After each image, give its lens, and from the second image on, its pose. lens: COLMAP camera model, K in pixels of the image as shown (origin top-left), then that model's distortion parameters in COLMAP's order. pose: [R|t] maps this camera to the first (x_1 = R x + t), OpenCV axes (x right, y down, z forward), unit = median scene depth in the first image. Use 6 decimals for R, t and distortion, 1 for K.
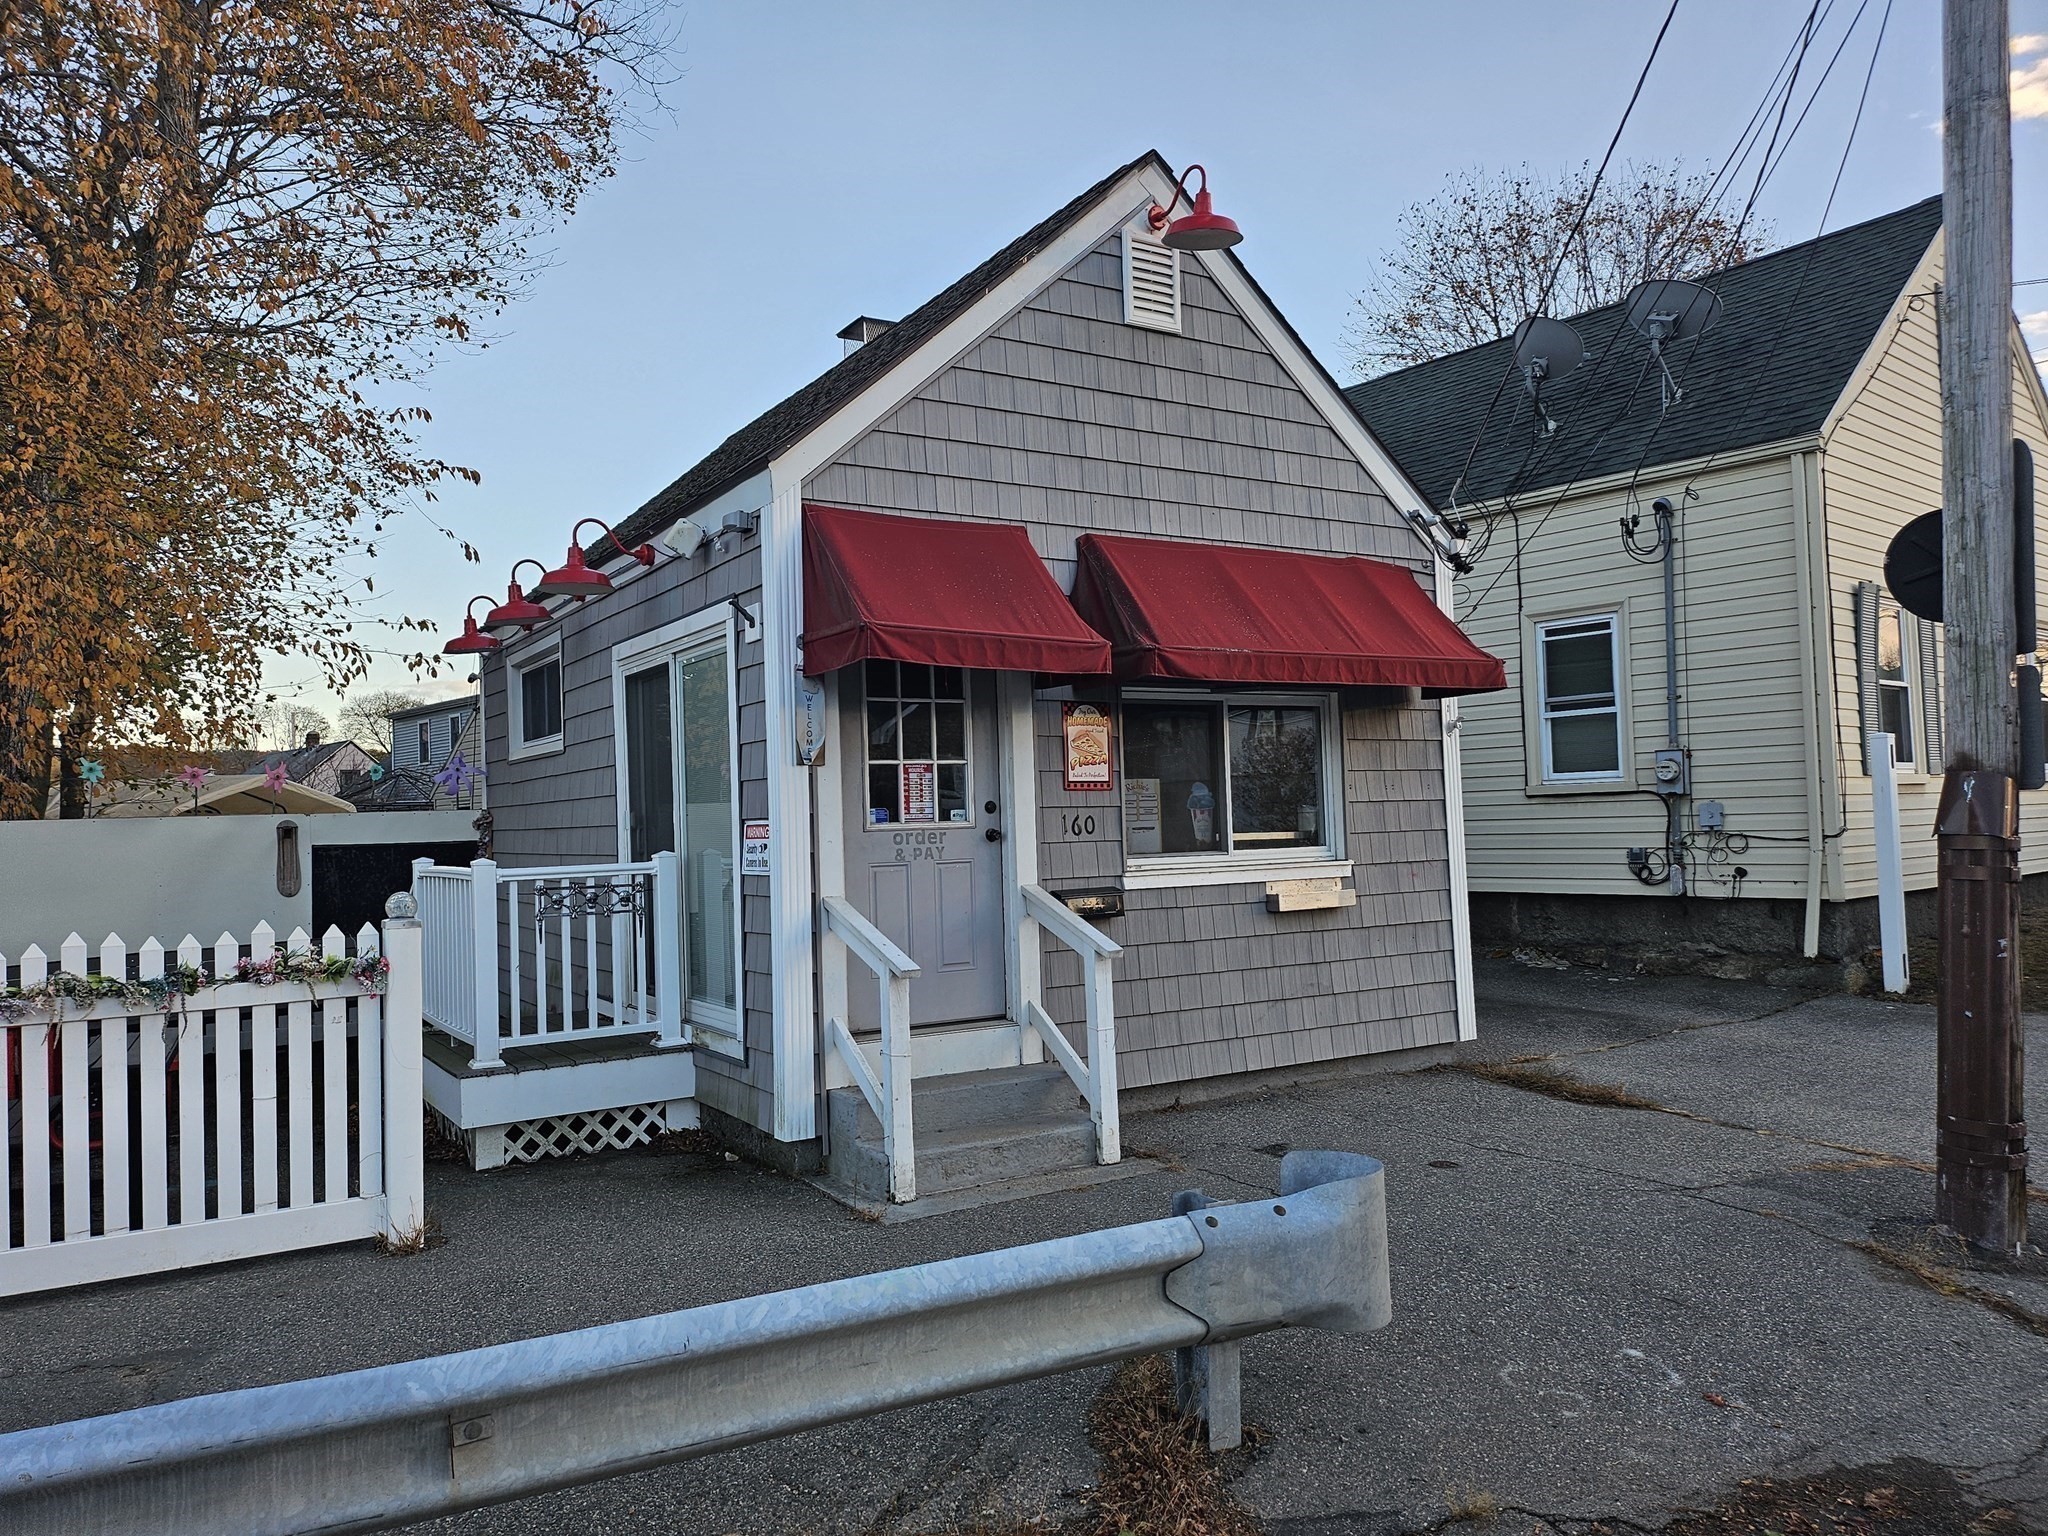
lens RADIAL K [[1436.0, 0, 1005.7], [0, 1436.0, 767.2], [0, 0, 1]] dist [0.067330, -0.069916]
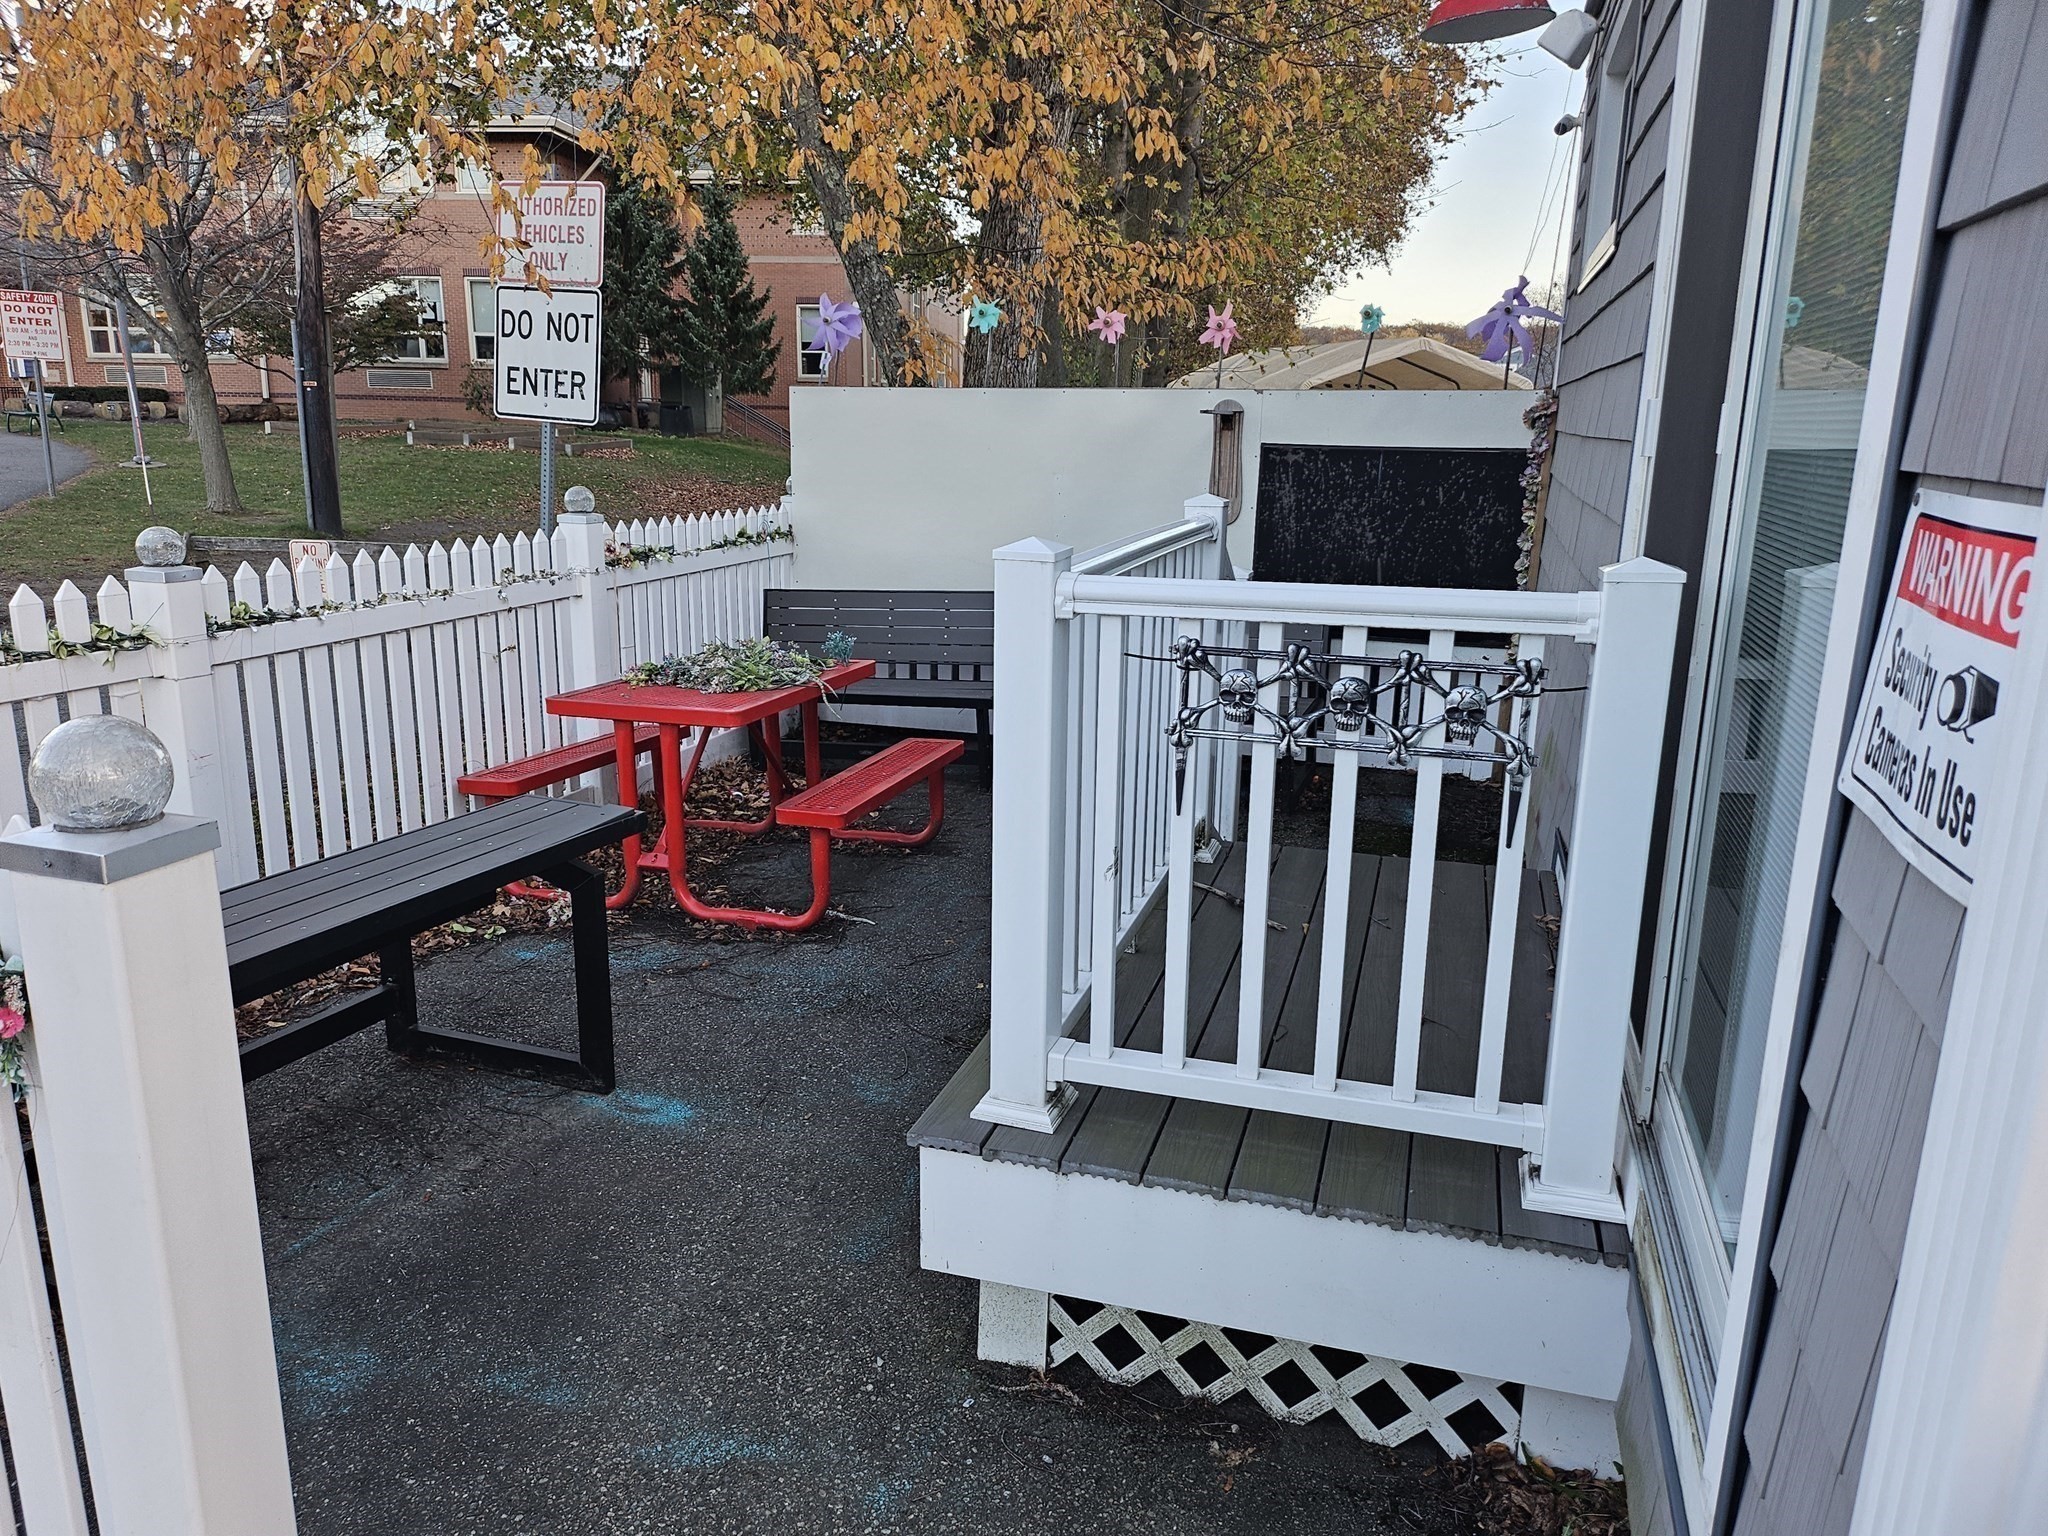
lens RADIAL K [[1436.0, 0, 1005.9], [0, 1436.0, 779.6], [0, 0, 1]] dist [0.067330, -0.069916]
pose [[0.658239, 0.222822, -0.719077, -0.113746], [-0.007648, 0.957122, 0.289584, 0.020591], [0.752770, -0.185116, 0.631719, 0.754353]]
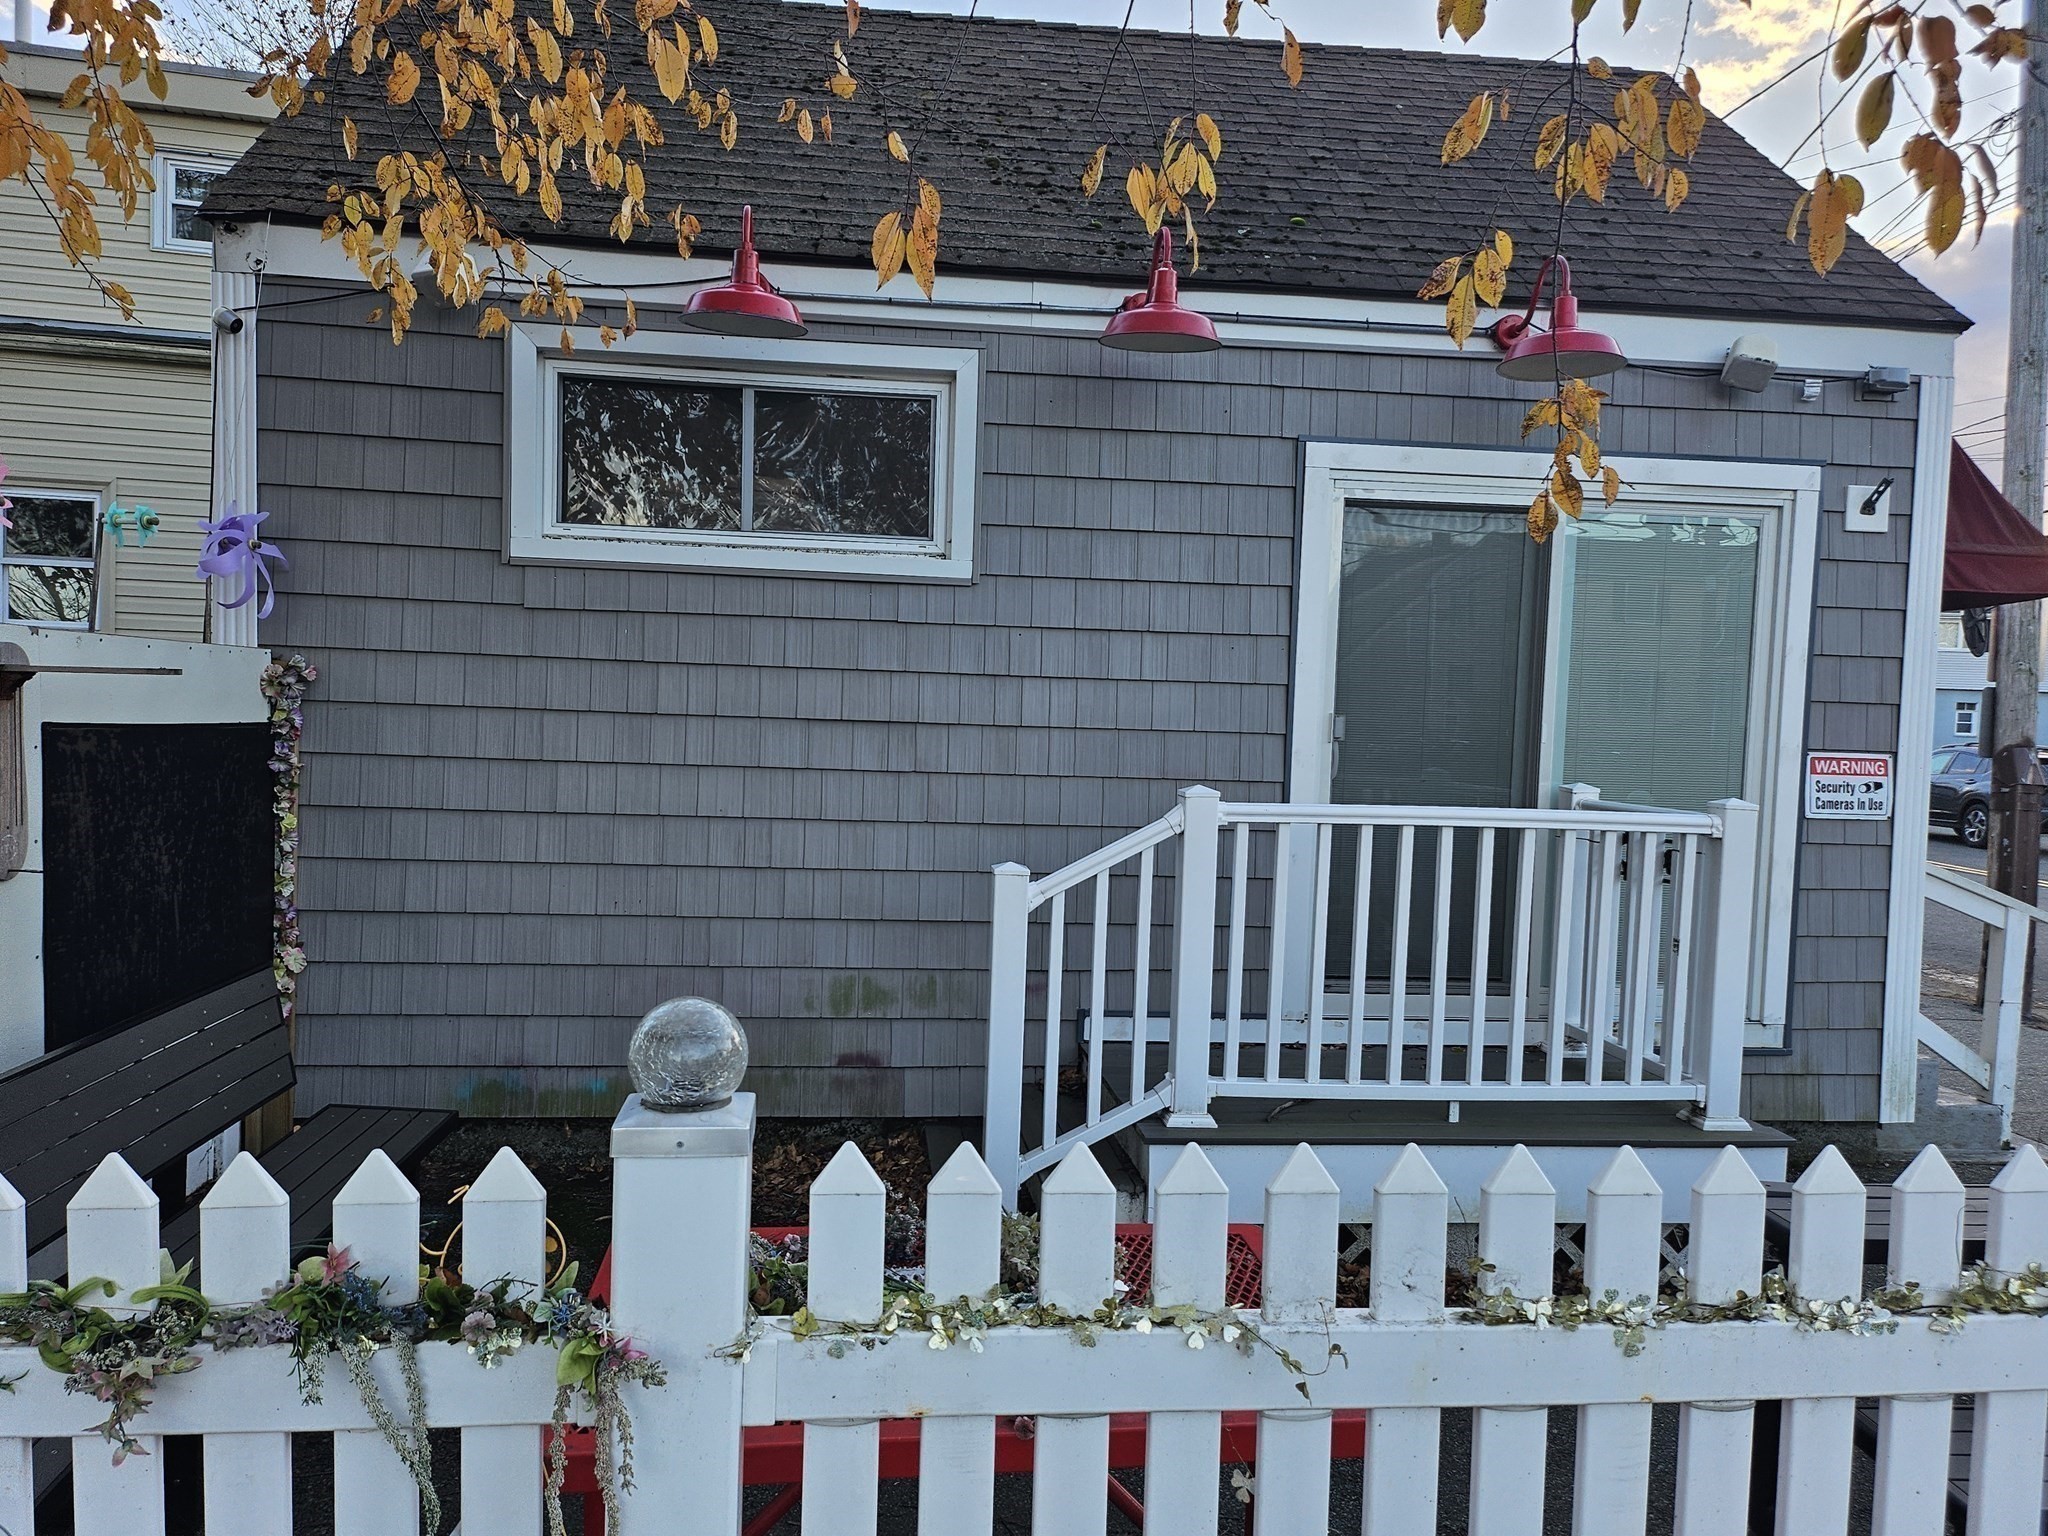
lens RADIAL K [[1436.0, 0, 1015.9], [0, 1436.0, 787.2], [0, 0, 1]] dist [0.067330, -0.069916]
pose [[0.429652, 0.000195, 0.902995, -1.029614], [-0.078322, 0.996239, 0.037051, 0.058019], [-0.899592, -0.086643, 0.428051, 0.981006]]
